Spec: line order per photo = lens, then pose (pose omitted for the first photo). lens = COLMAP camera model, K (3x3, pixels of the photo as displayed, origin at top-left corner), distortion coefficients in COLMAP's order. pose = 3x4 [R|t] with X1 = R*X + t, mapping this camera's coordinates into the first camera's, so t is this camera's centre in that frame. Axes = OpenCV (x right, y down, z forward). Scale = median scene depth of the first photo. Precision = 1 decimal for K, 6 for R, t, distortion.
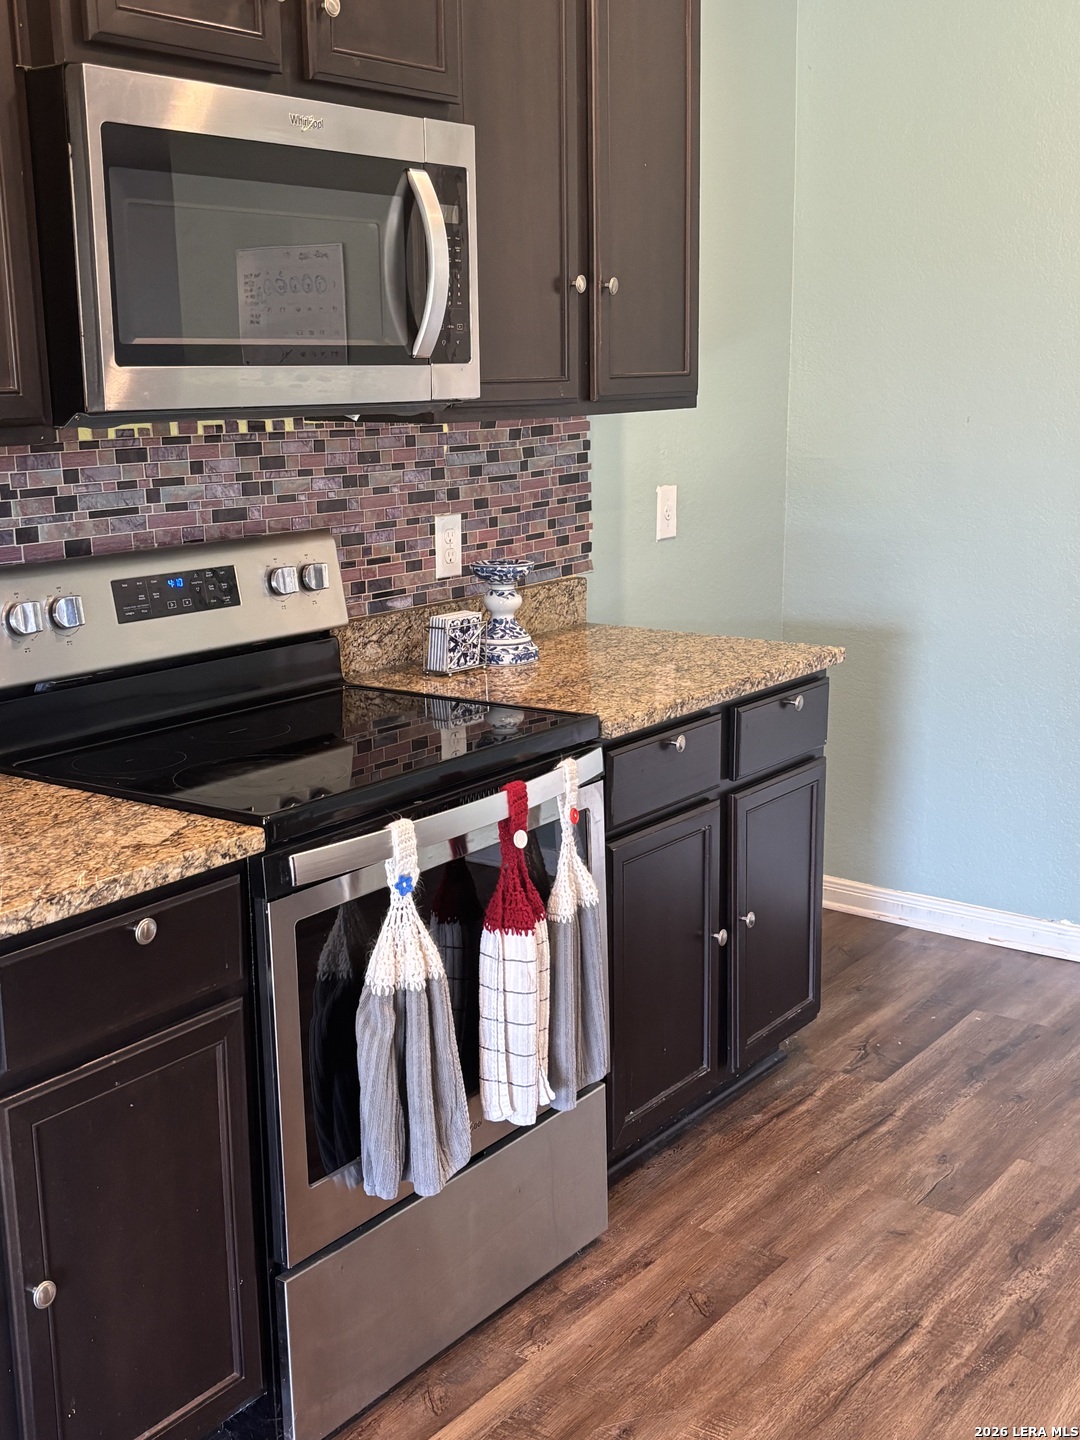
lens RADIAL K [[1686.0, 0, 546.1], [0, 1686.0, 735.3], [0, 0, 1]] dist [0.090188, 0.000000]
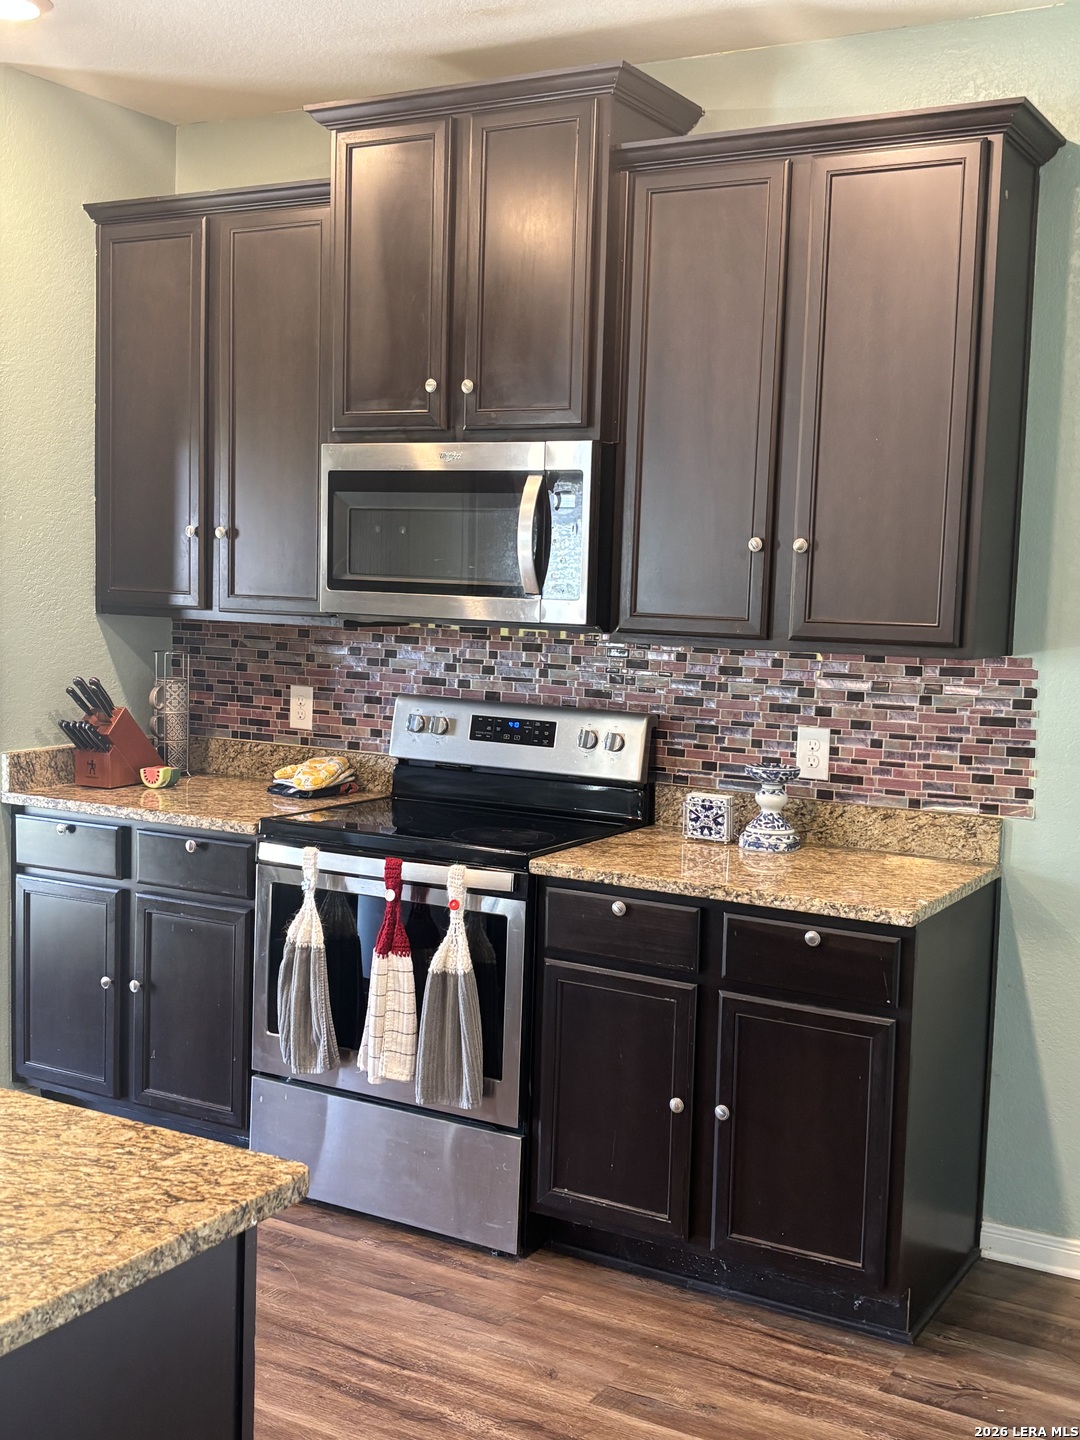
lens RADIAL K [[1686.0, 0, 539.4], [0, 1686.0, 714.8], [0, 0, 1]] dist [0.090188, 0.000000]
pose [[0.107396, 0.107638, -0.988372, 1.267032], [-0.241768, 0.967109, 0.079052, -0.213577], [0.964372, 0.230467, 0.129887, 0.744319]]
